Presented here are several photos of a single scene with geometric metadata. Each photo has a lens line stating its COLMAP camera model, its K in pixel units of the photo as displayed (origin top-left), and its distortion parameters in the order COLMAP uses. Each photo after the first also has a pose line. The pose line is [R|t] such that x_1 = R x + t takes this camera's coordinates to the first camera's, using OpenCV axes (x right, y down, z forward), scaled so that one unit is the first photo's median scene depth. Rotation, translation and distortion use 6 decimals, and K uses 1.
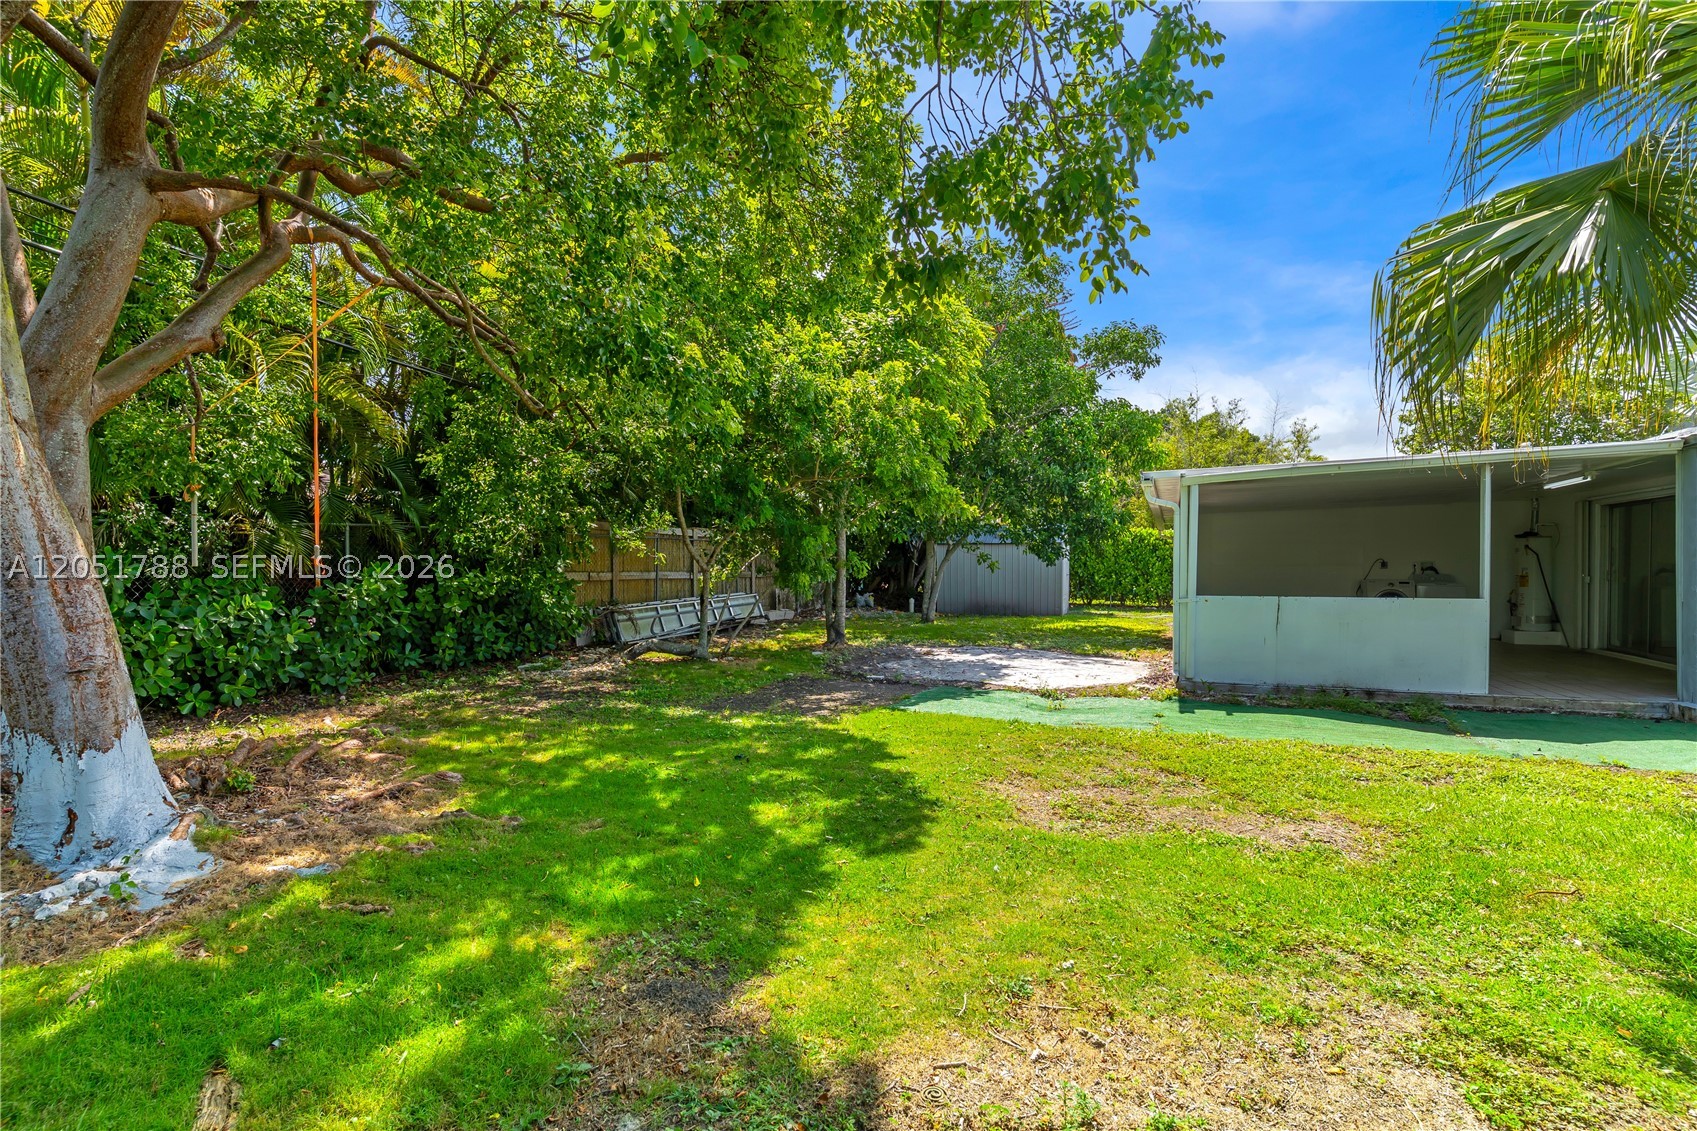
lens RADIAL K [[831.1, 0, 842.1], [0, 831.1, 567.0], [0, 0, 1]] dist [0.020400, 0.000593]
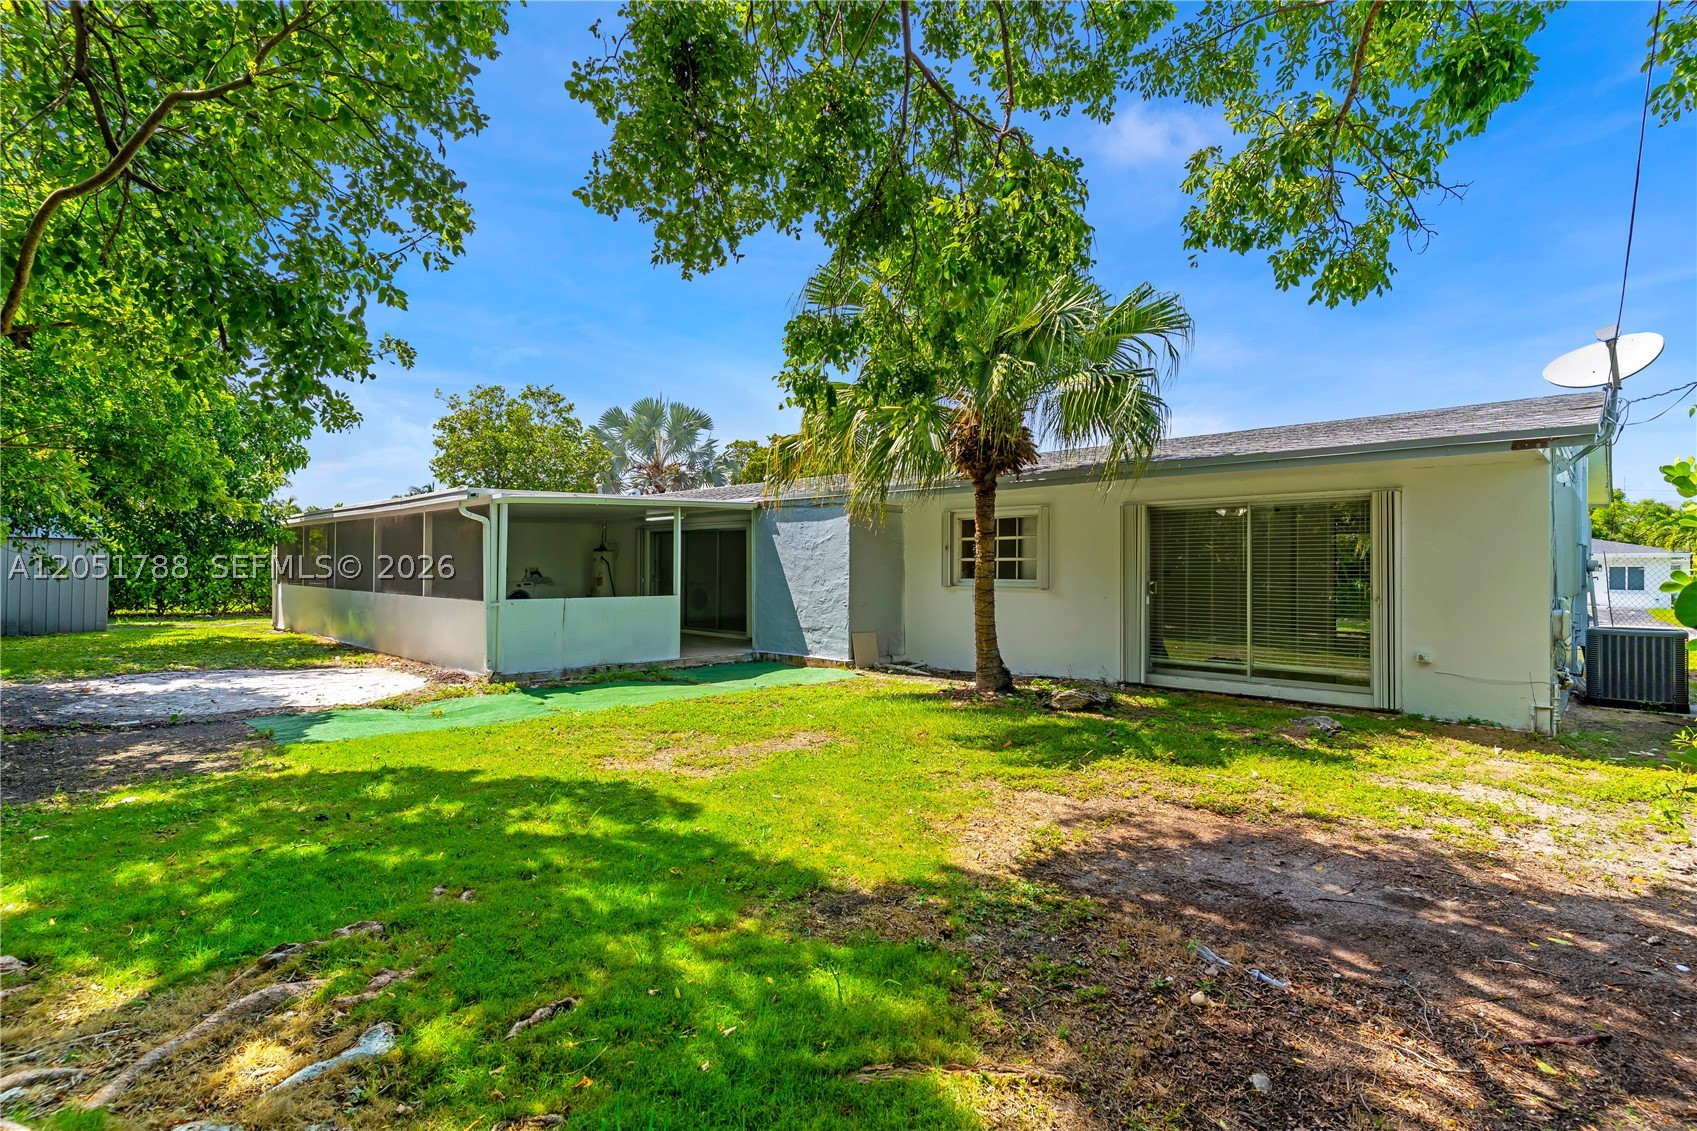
lens RADIAL K [[831.1, 0, 842.1], [0, 831.1, 567.0], [0, 0, 1]] dist [0.020400, 0.000593]
pose [[0.356248, 0.007782, 0.934359, -0.566456], [0.000615, 0.999963, -0.008563, -0.000402], [-0.934391, 0.003625, 0.356230, 0.209131]]
